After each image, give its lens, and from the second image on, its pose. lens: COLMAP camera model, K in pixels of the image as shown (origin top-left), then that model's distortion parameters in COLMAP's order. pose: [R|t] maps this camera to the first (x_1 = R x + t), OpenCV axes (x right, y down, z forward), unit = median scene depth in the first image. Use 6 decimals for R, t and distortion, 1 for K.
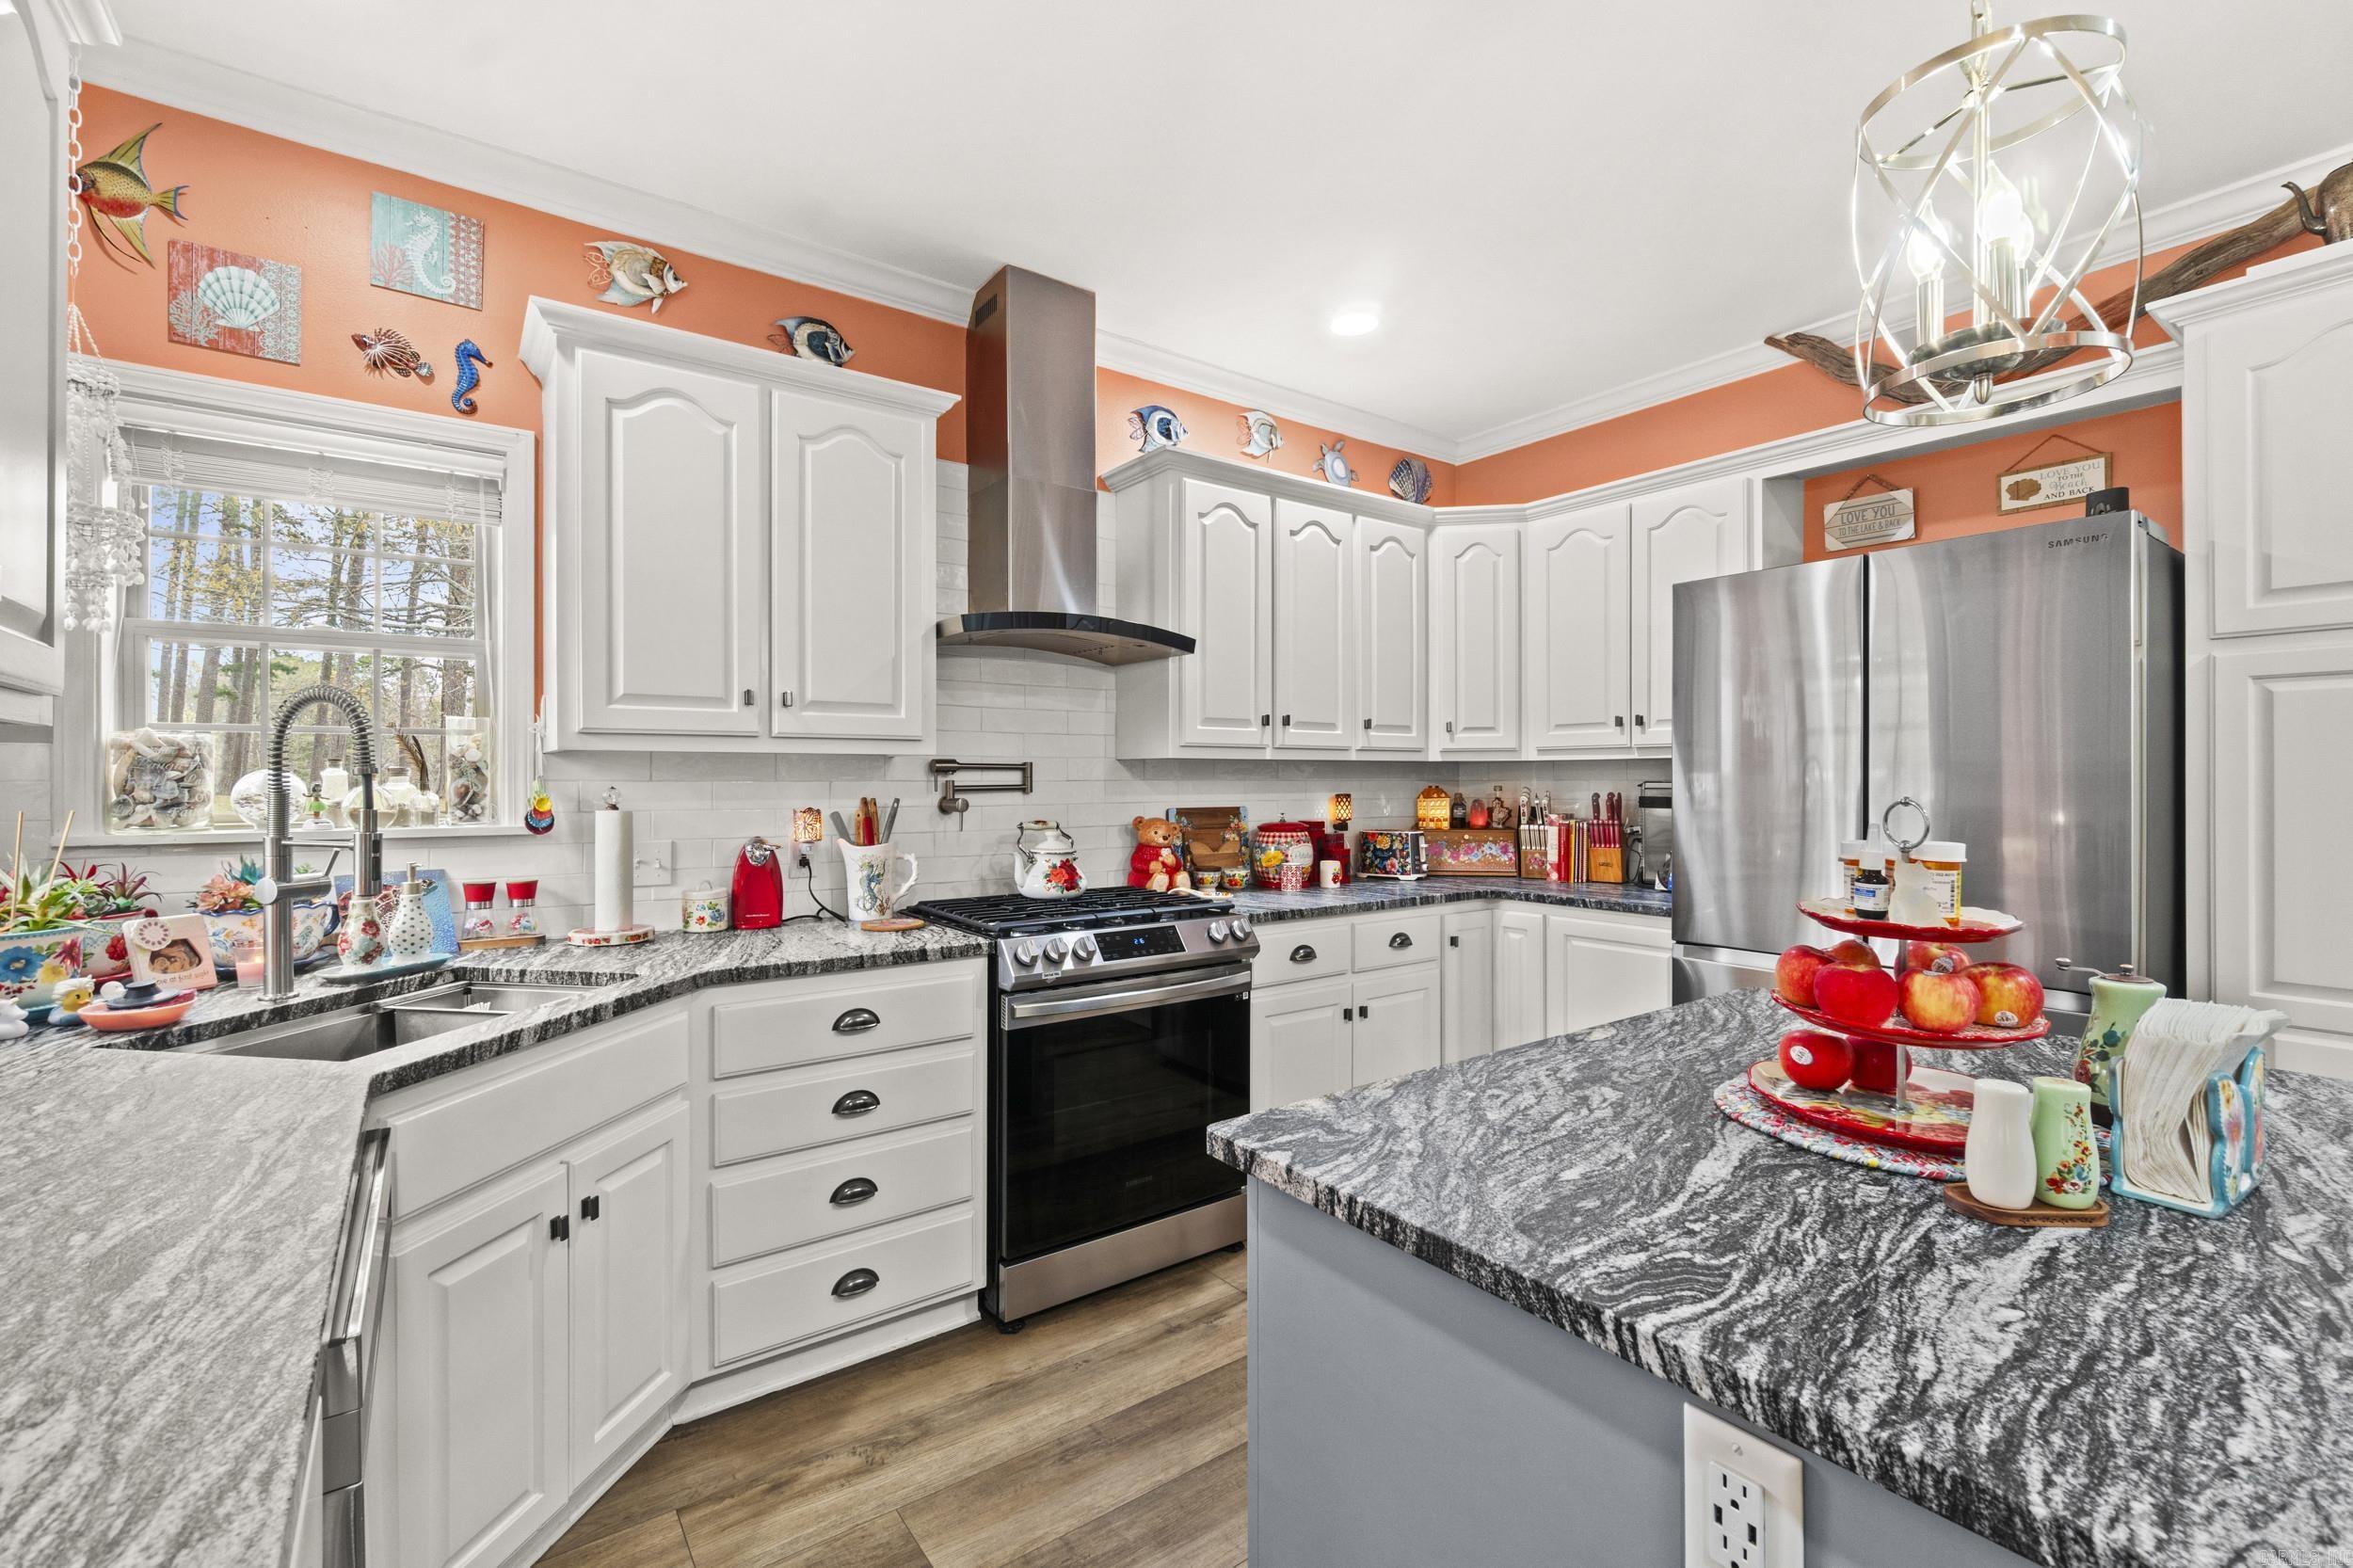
lens RADIAL K [[1014.2, 0, 1174.7], [0, 1014.2, 778.1], [0, 0, 1]] dist [-0.008508, -0.000387]
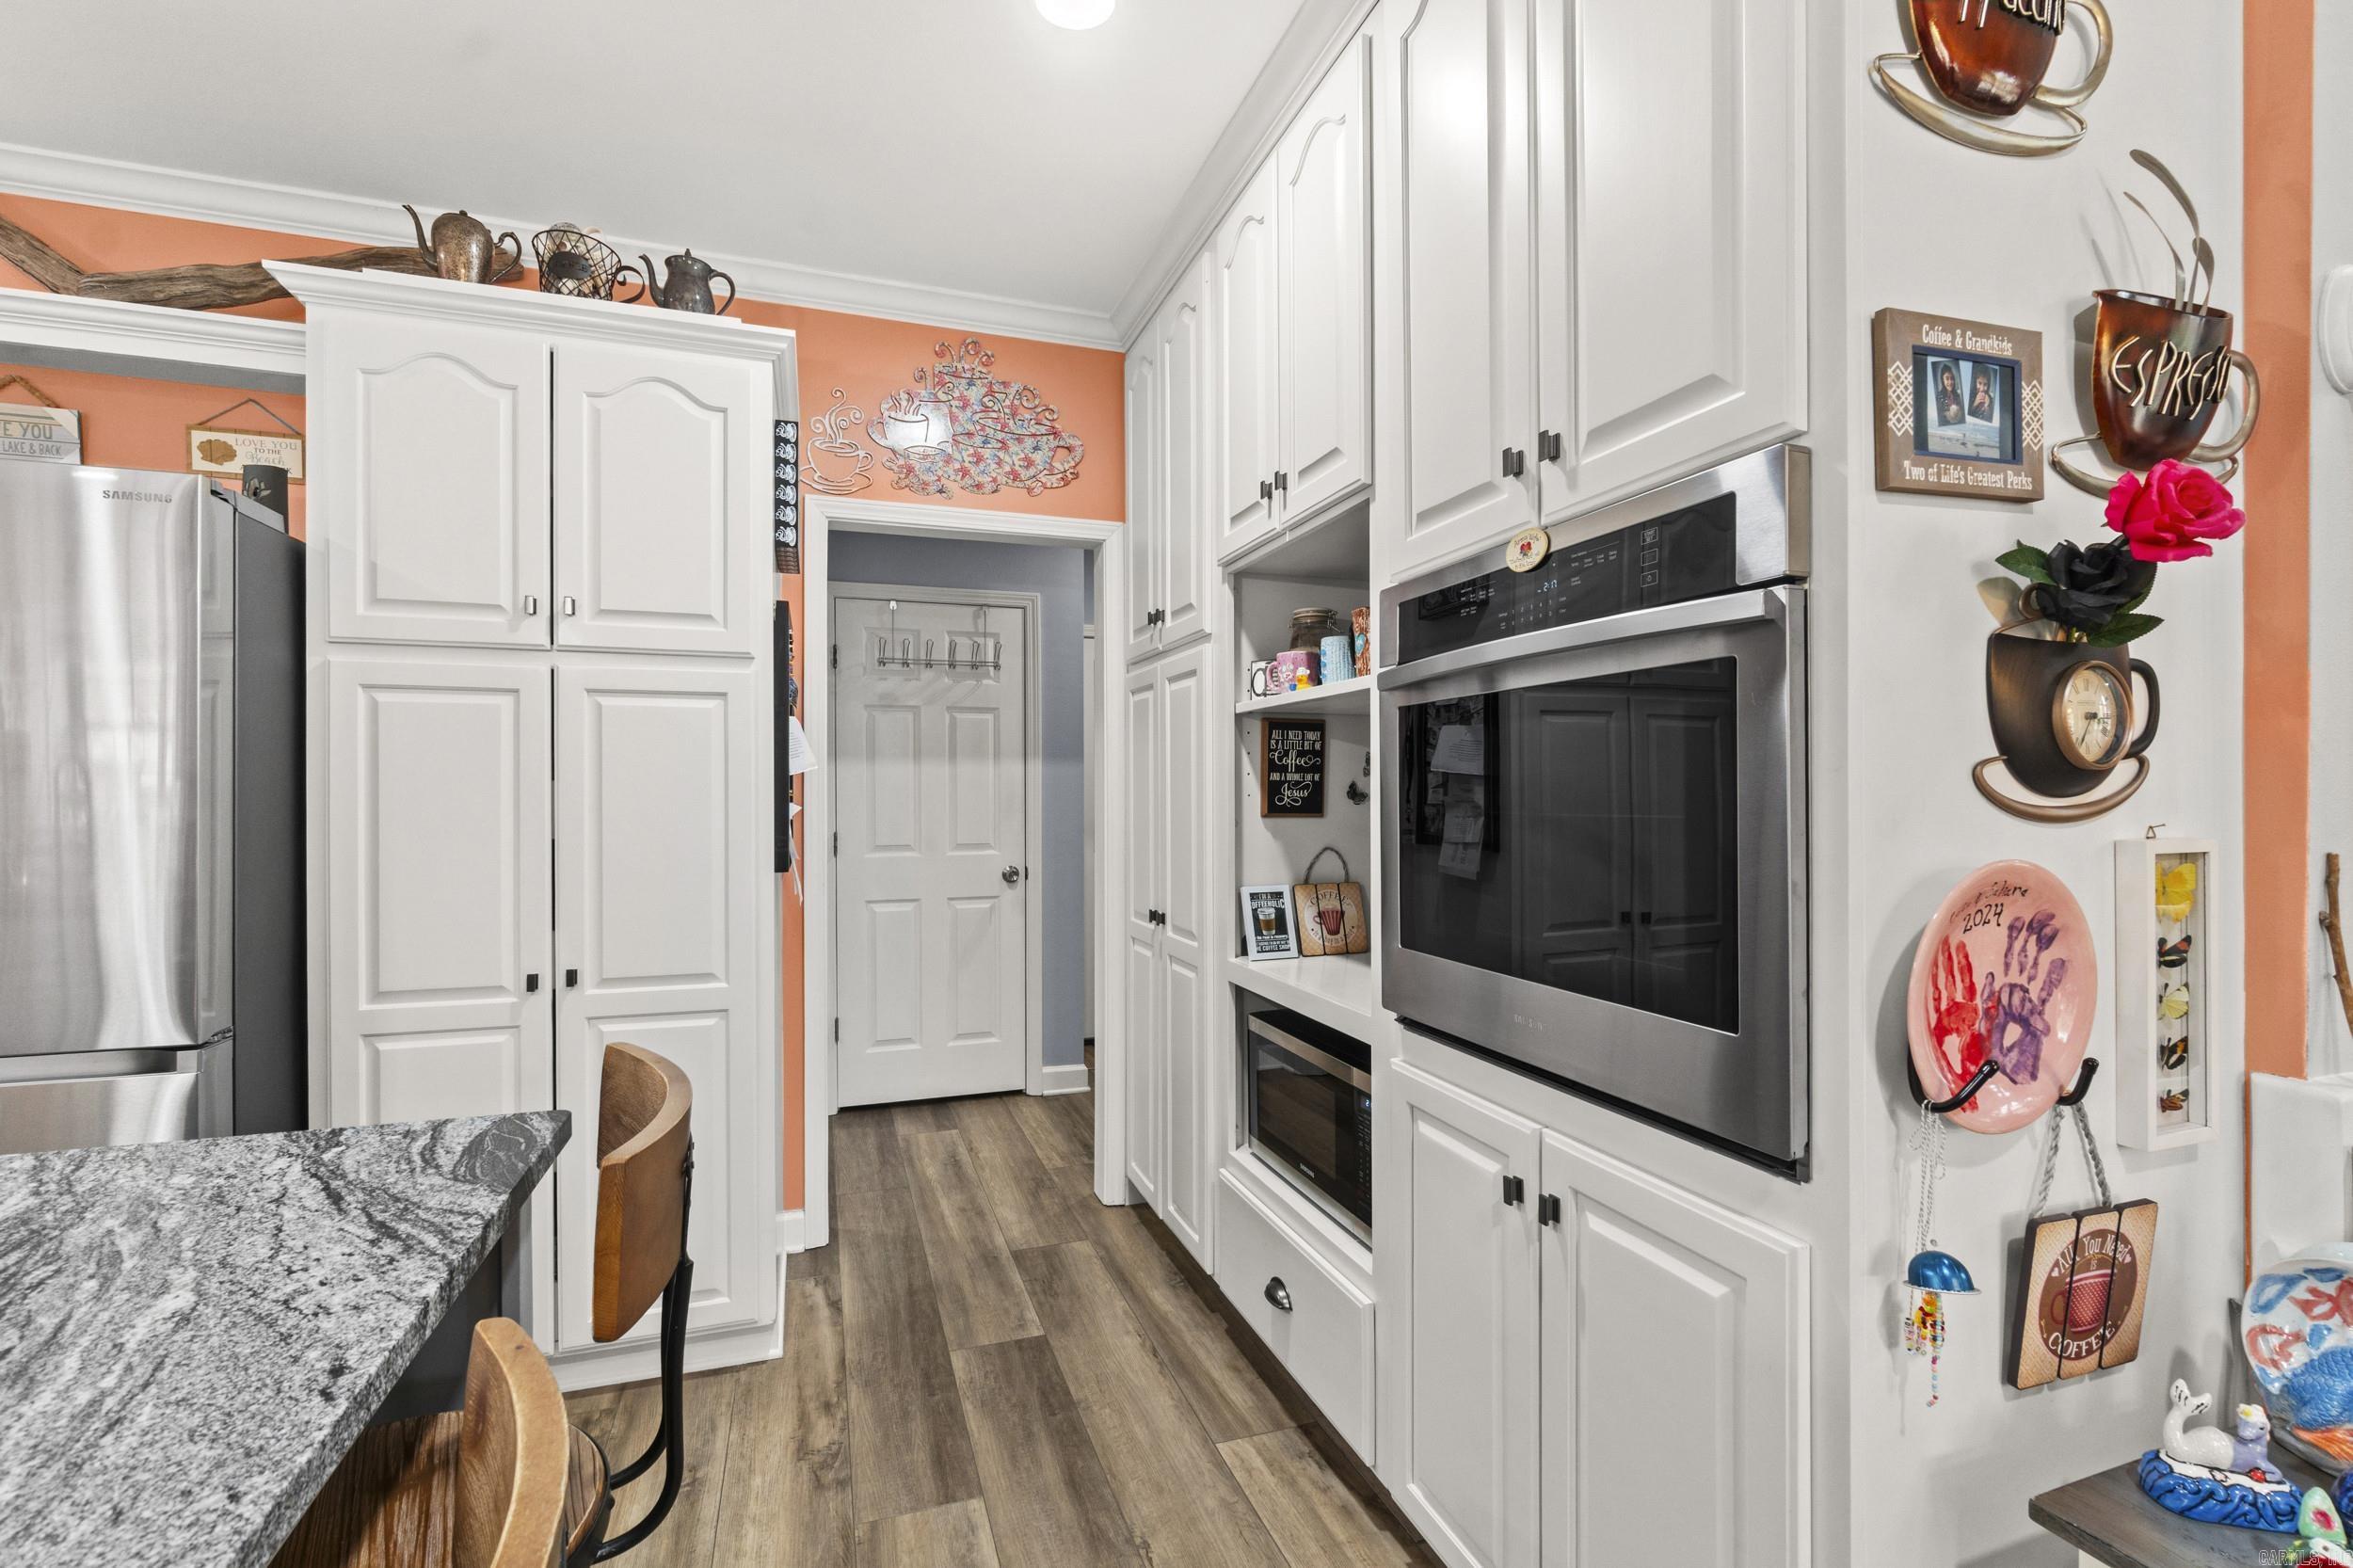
lens RADIAL K [[1014.2, 0, 1154.9], [0, 1014.2, 798.1], [0, 0, 1]] dist [-0.008508, -0.000387]
pose [[0.308303, -0.005849, 0.951270, 0.289383], [-0.005223, 0.999956, 0.007841, -0.001684], [-0.951274, -0.007386, 0.308259, -0.030671]]
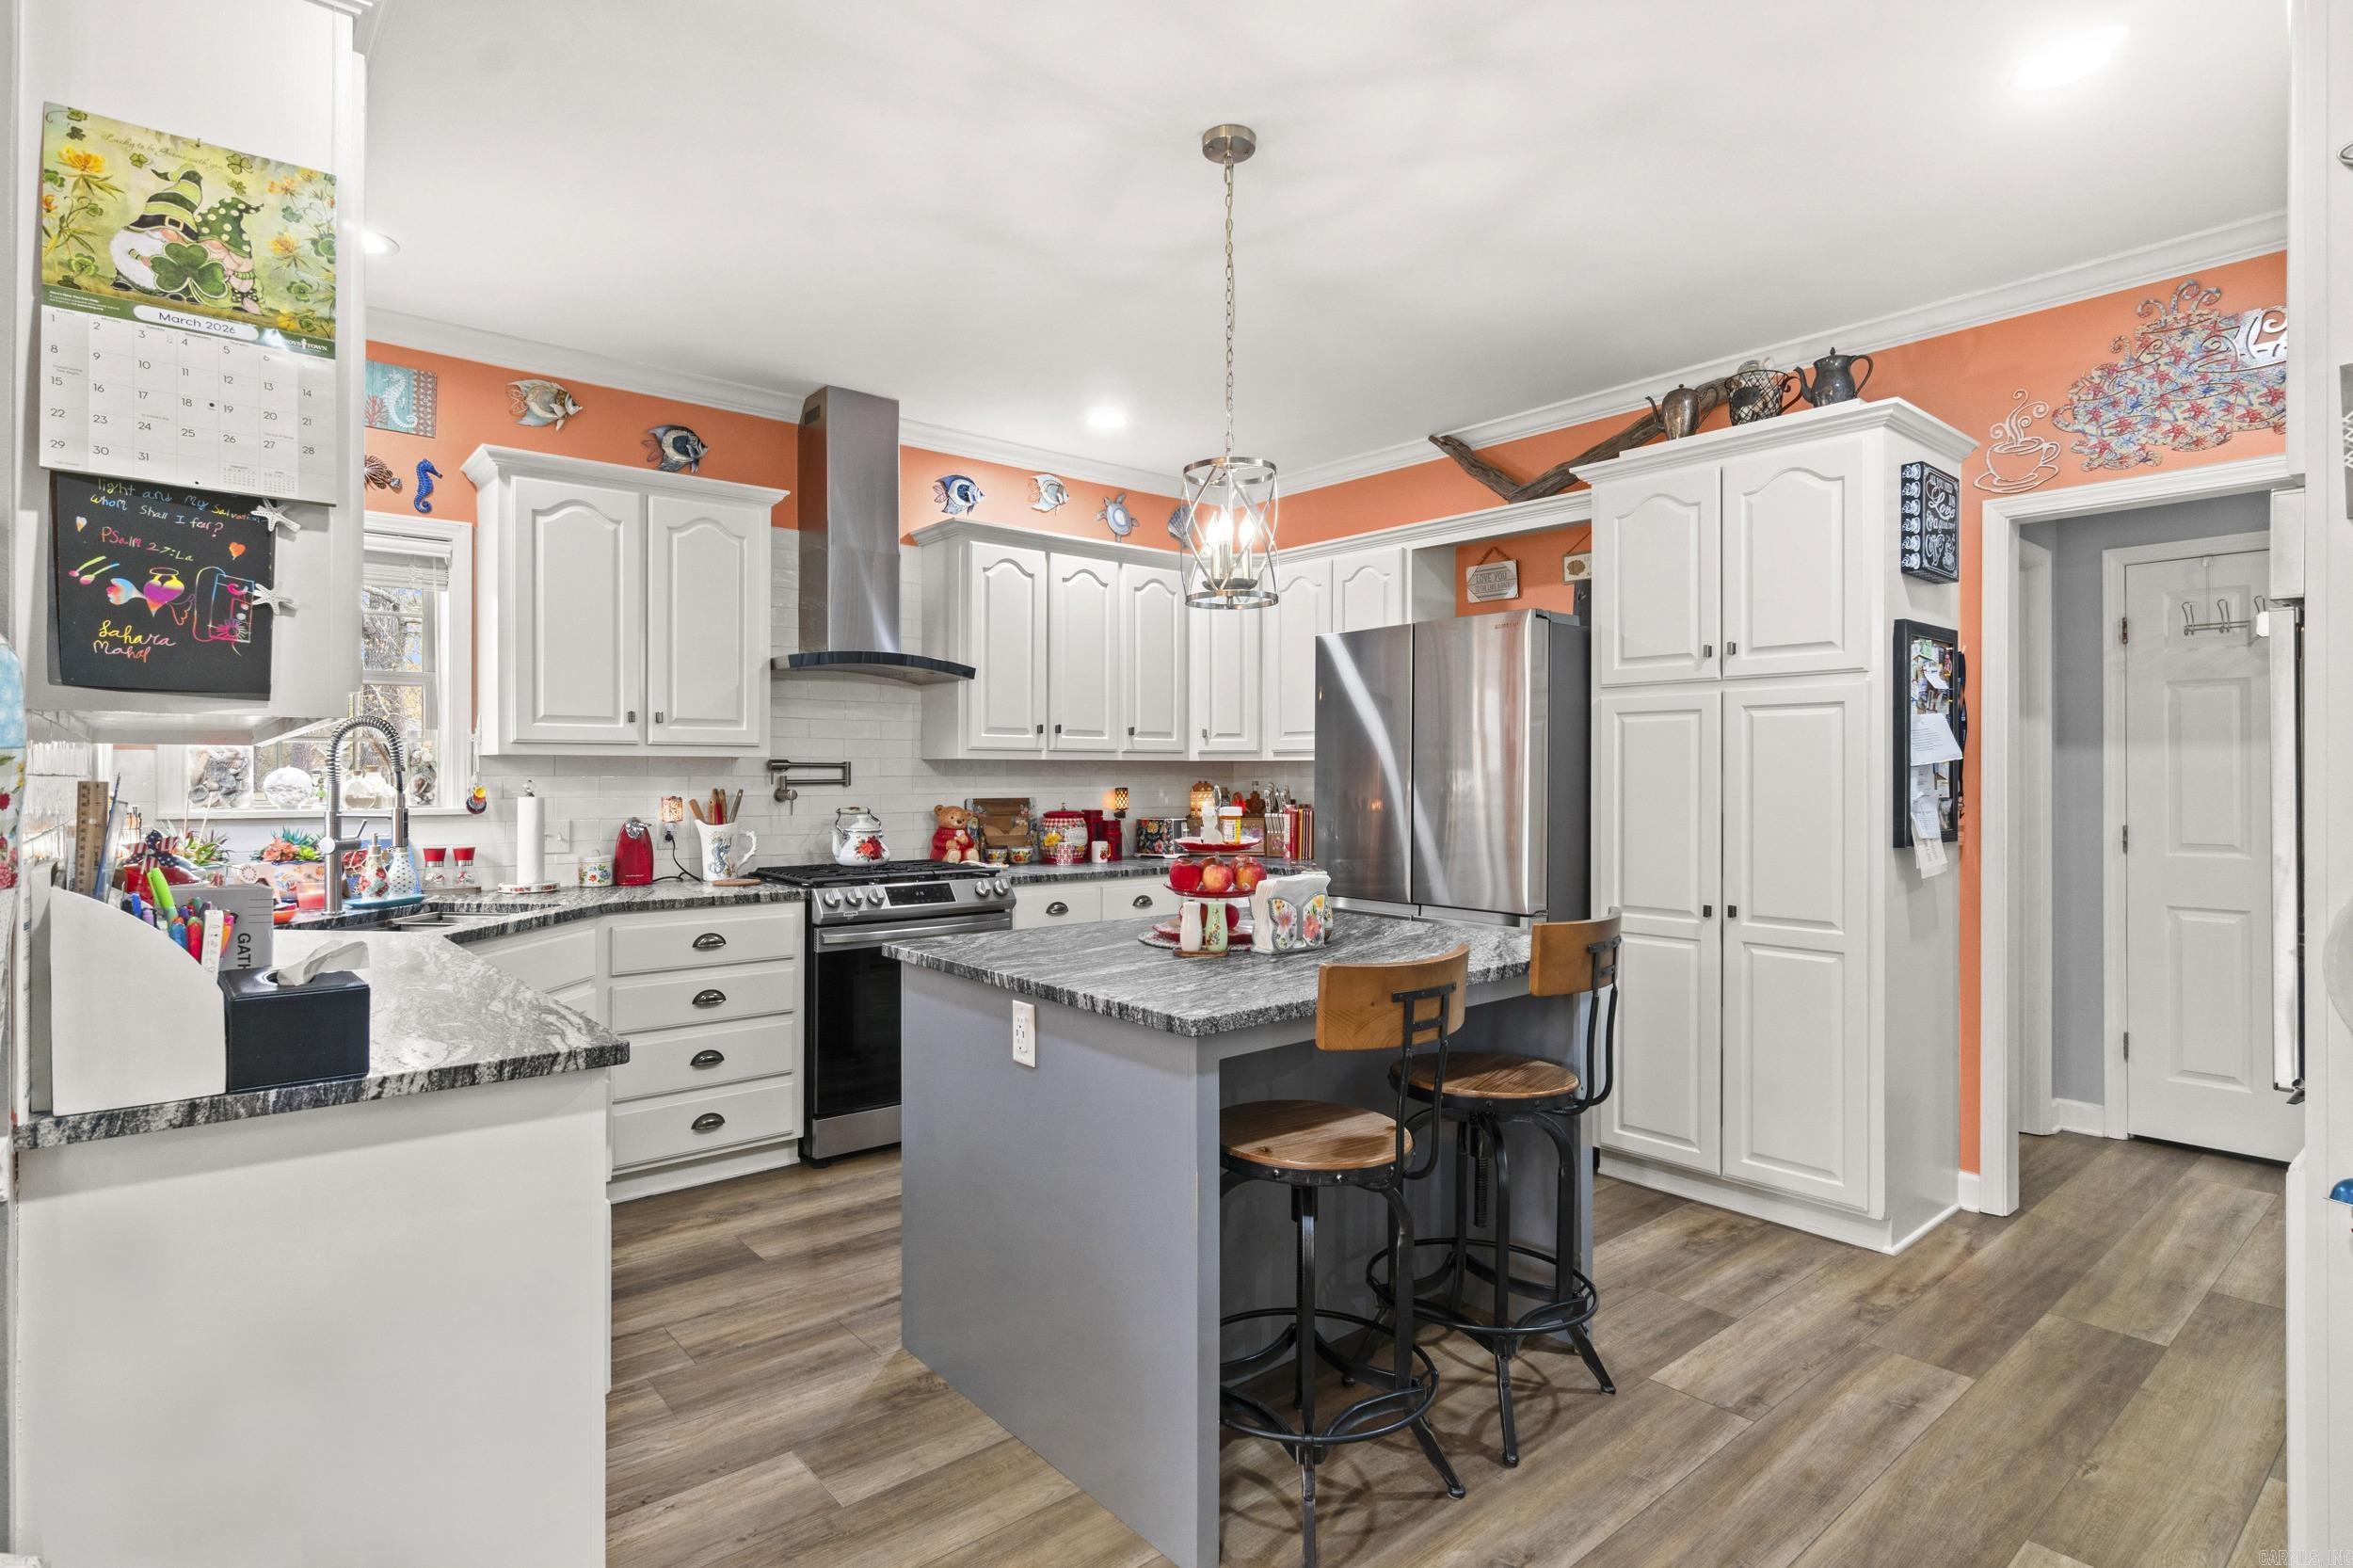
lens RADIAL K [[1195.8, 0, 1178.4], [0, 1195.8, 770.0], [0, 0, 1]] dist [-0.008410, -0.000430]
pose [[0.997277, 0.003039, 0.073678, 0.191593], [-0.002915, 0.999994, -0.001783, -0.004592], [-0.073683, 0.001564, 0.997281, -0.632881]]
